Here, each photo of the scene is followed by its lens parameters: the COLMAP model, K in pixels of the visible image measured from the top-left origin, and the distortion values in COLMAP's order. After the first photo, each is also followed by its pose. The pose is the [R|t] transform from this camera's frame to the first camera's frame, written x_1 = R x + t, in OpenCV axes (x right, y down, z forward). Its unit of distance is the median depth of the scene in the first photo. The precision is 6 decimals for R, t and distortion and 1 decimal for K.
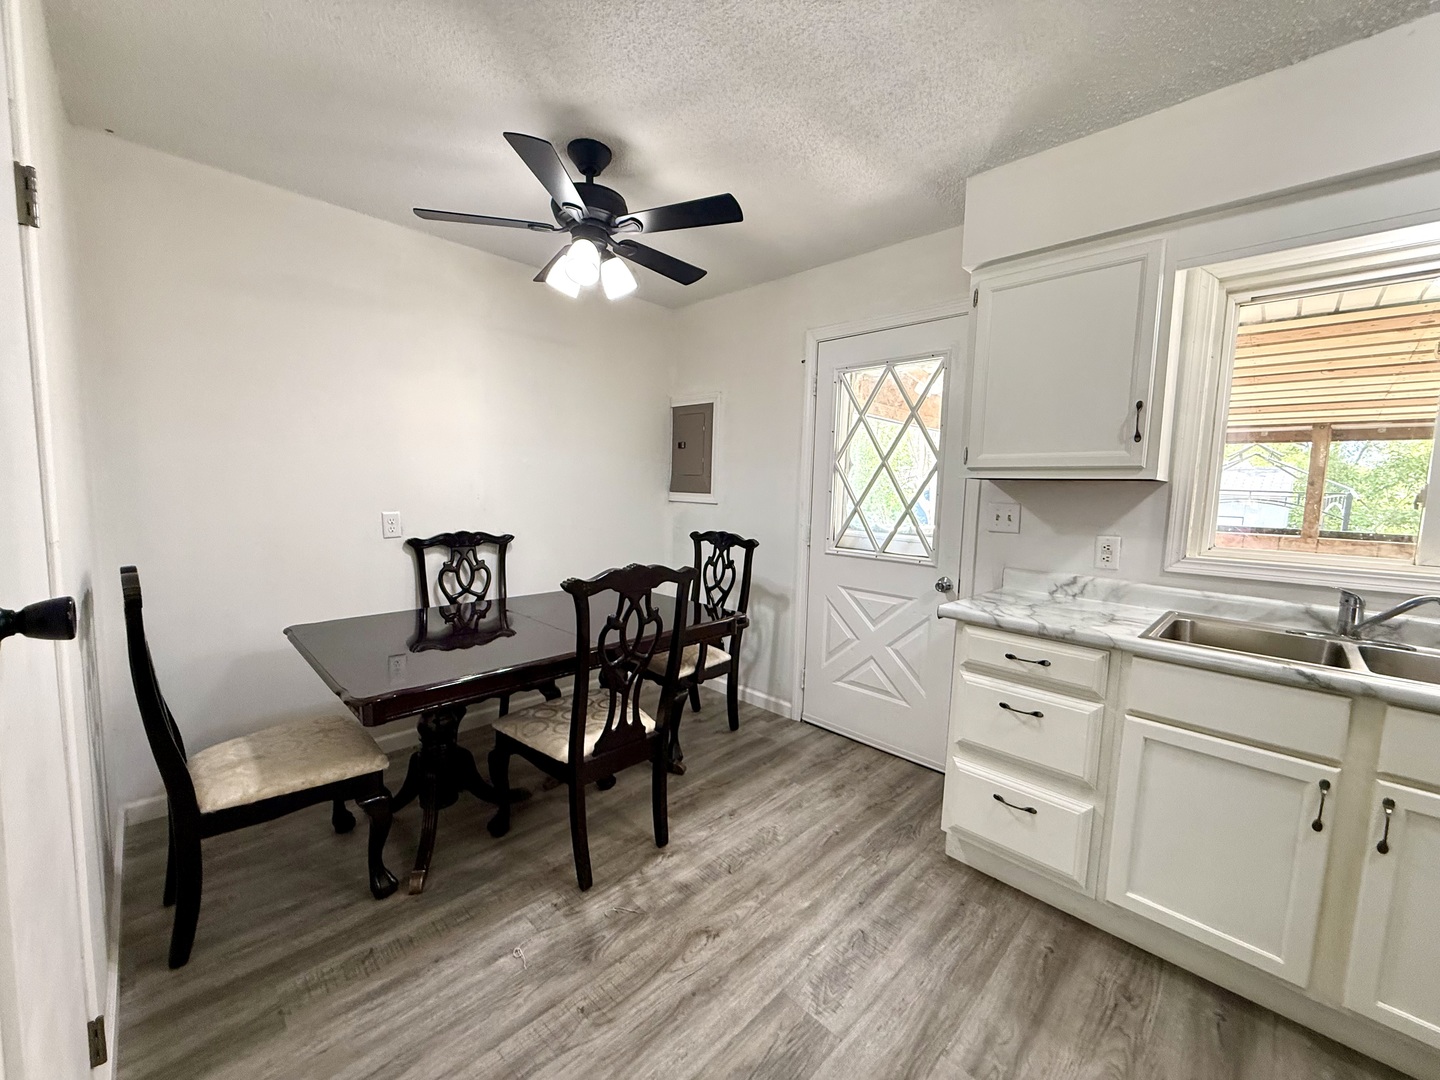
lens RADIAL K [[573.6, 0, 715.0], [0, 573.6, 542.3], [0, 0, 1]] dist [0.001158, 0.000103]
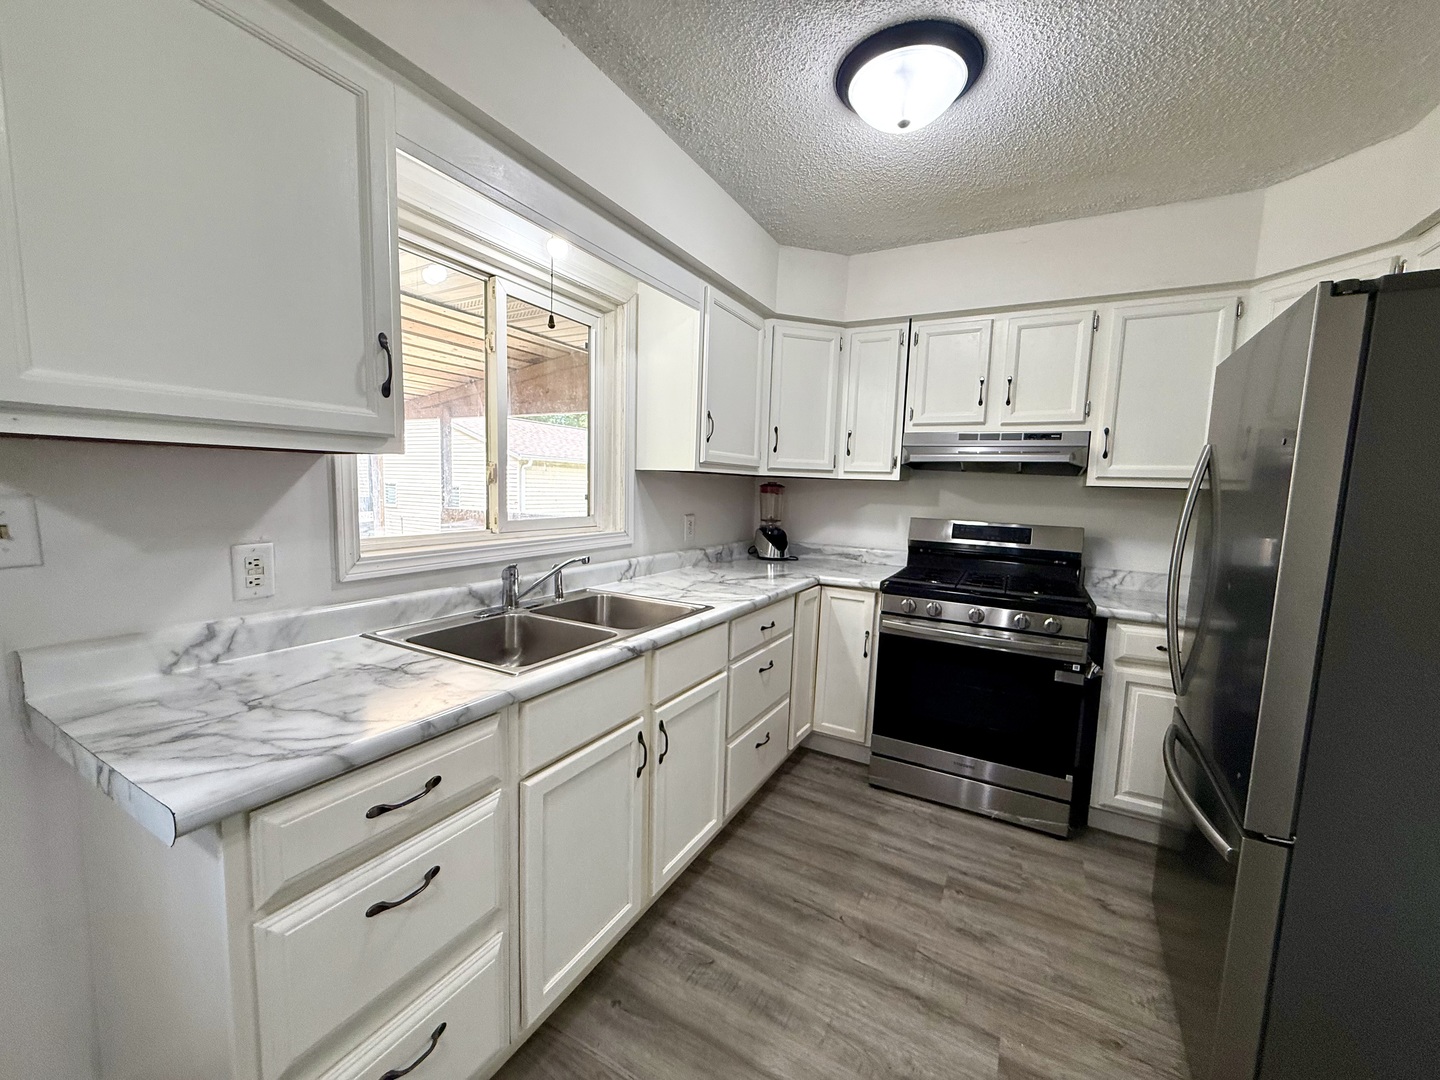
lens RADIAL K [[573.6, 0, 716.3], [0, 573.6, 542.7], [0, 0, 1]] dist [0.001158, 0.000103]
pose [[-0.272926, -0.137292, 0.952188, -0.009351], [0.052317, 0.986182, 0.157190, -0.085187], [-0.960611, 0.092717, -0.261972, 0.743745]]
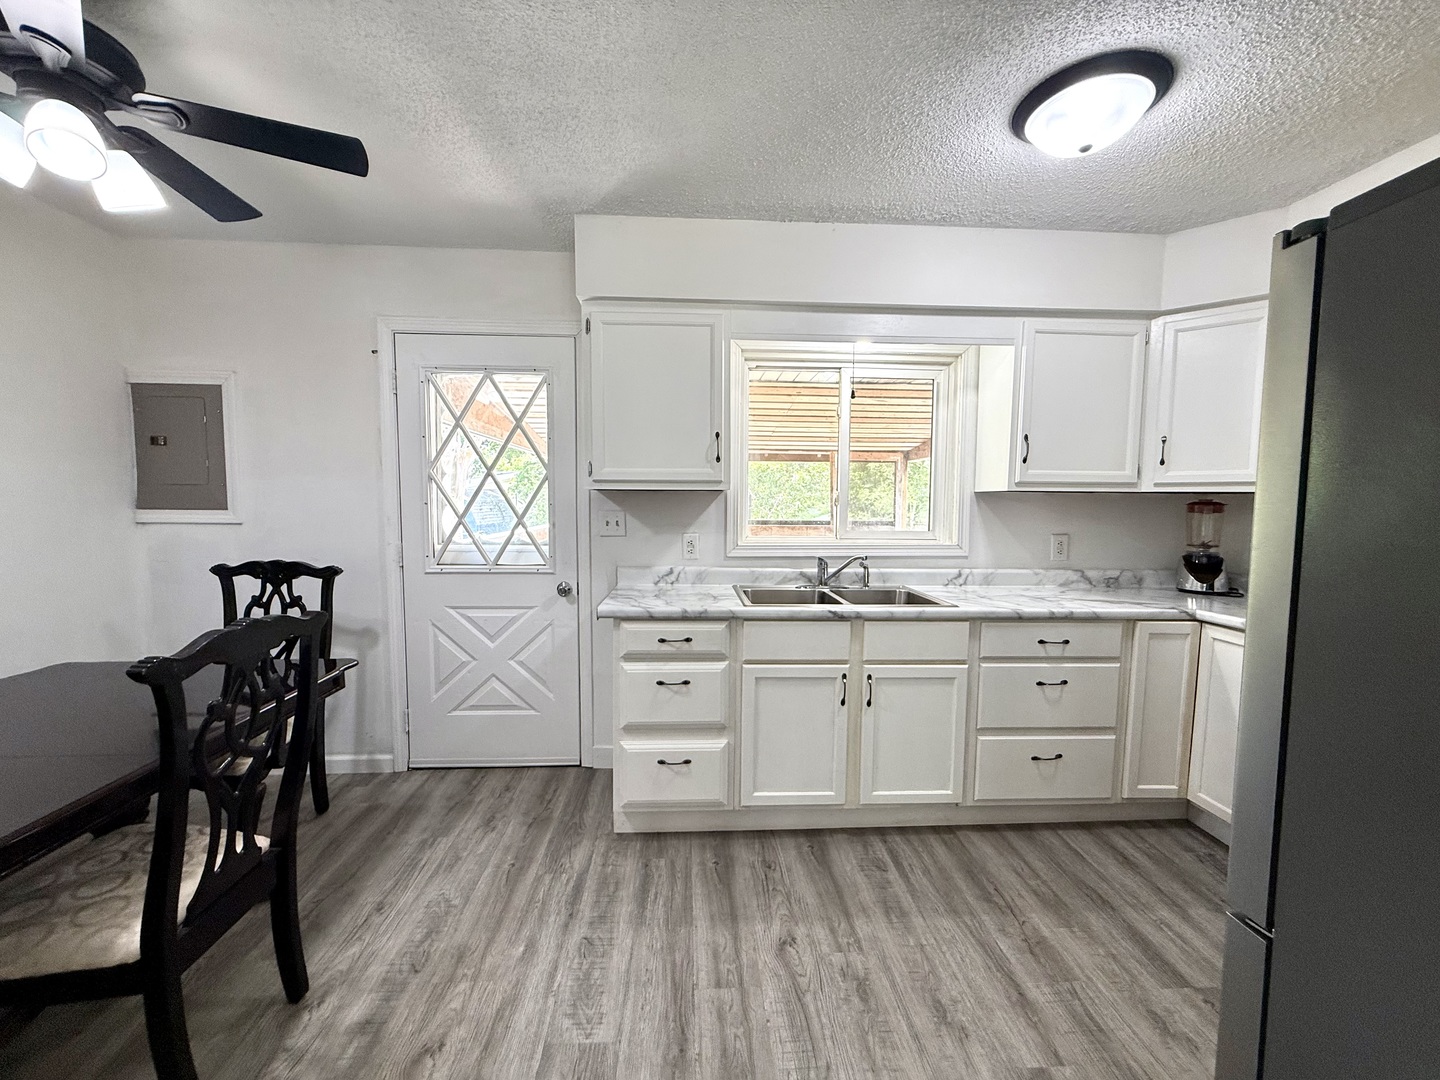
lens RADIAL K [[573.6, 0, 716.1], [0, 573.6, 542.2], [0, 0, 1]] dist [0.001158, 0.000103]
pose [[0.667380, -0.076591, 0.740768, -0.246318], [0.082972, 0.996152, 0.028245, -0.024524], [-0.740081, 0.042613, 0.671166, 0.101936]]
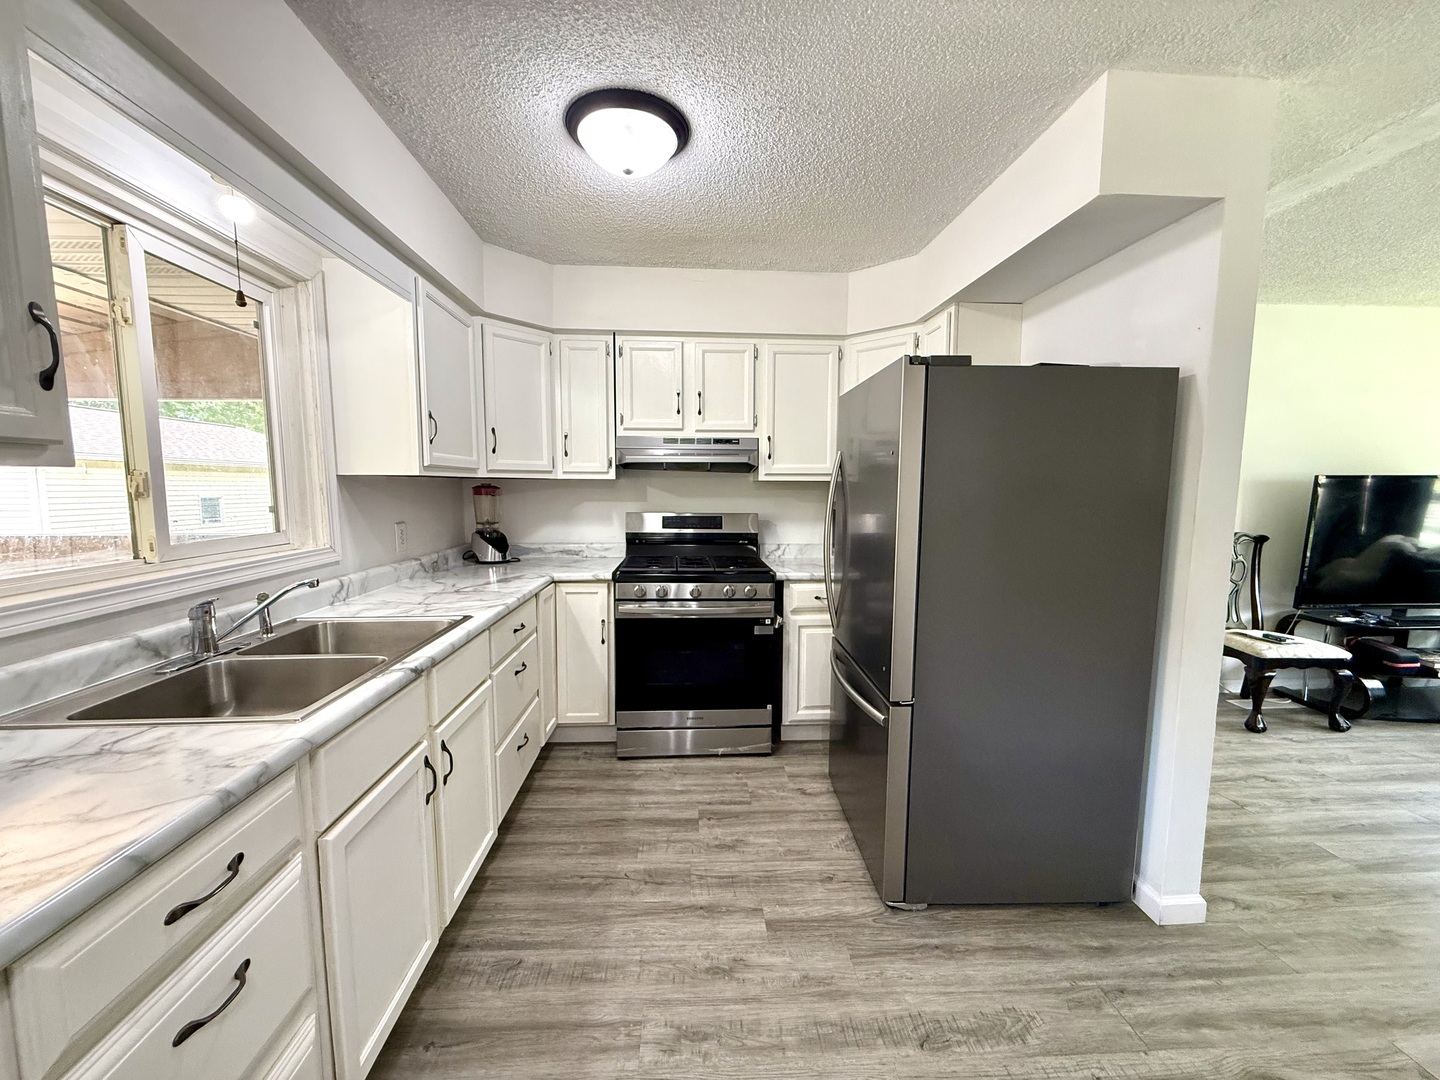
lens RADIAL K [[573.6, 0, 716.5], [0, 573.6, 542.2], [0, 0, 1]] dist [0.001158, 0.000103]
pose [[-0.744552, -0.098455, 0.660264, -0.009143], [0.038750, 0.981023, 0.189981, -0.107658], [-0.666438, 0.167036, -0.726608, 0.898497]]
